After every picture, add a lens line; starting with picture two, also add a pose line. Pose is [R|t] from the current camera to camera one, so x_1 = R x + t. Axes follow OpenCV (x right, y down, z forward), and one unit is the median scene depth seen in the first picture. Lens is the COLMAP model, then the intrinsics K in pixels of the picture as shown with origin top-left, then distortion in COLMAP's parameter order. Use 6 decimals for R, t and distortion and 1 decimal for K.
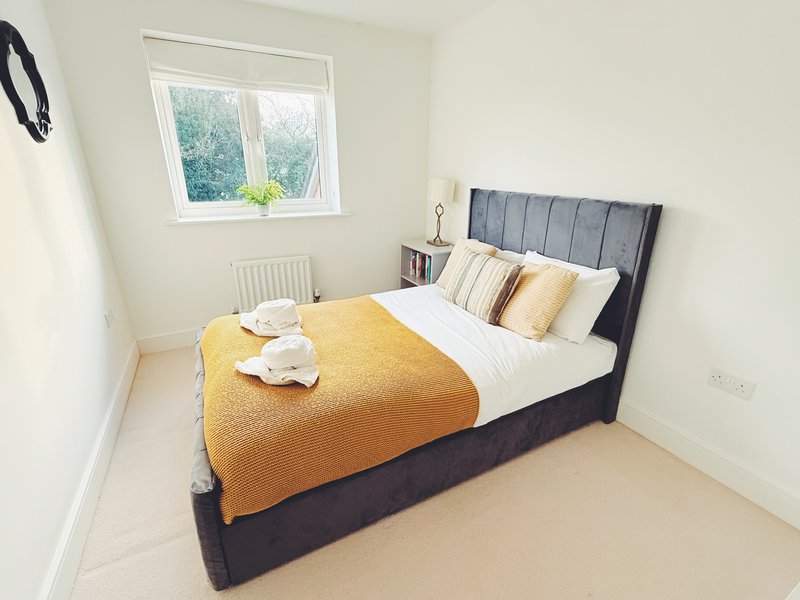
lens RADIAL K [[365.9, 0, 400.0], [0, 365.9, 300.0], [0, 0, 1]] dist [-0.000167, -0.000090]
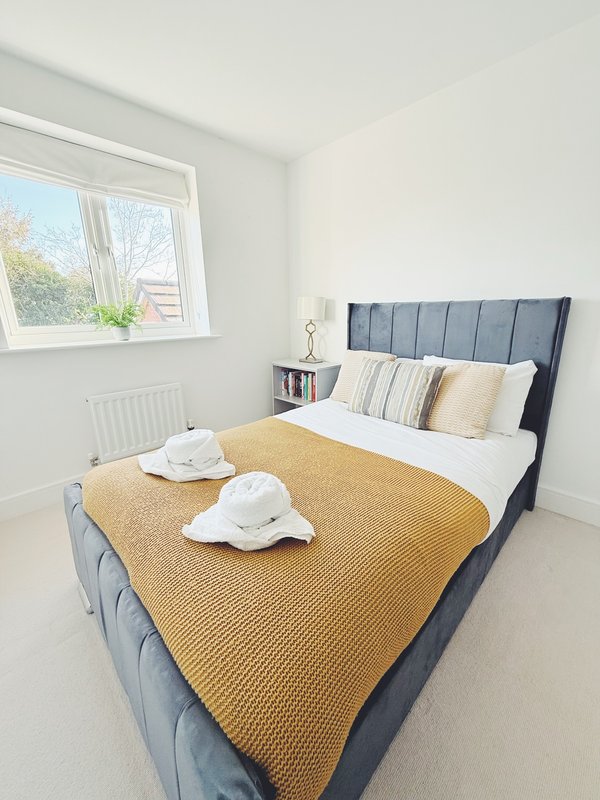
lens RADIAL K [[319.0, 0, 300.0], [0, 319.0, 400.0], [0, 0, 1]] dist [-0.000300, 0.000062]
pose [[0.956285, -0.098161, 0.275470, -0.245634], [0.118636, 0.991205, -0.058633, 0.000589], [-0.267292, 0.088751, 0.959520, 0.237201]]
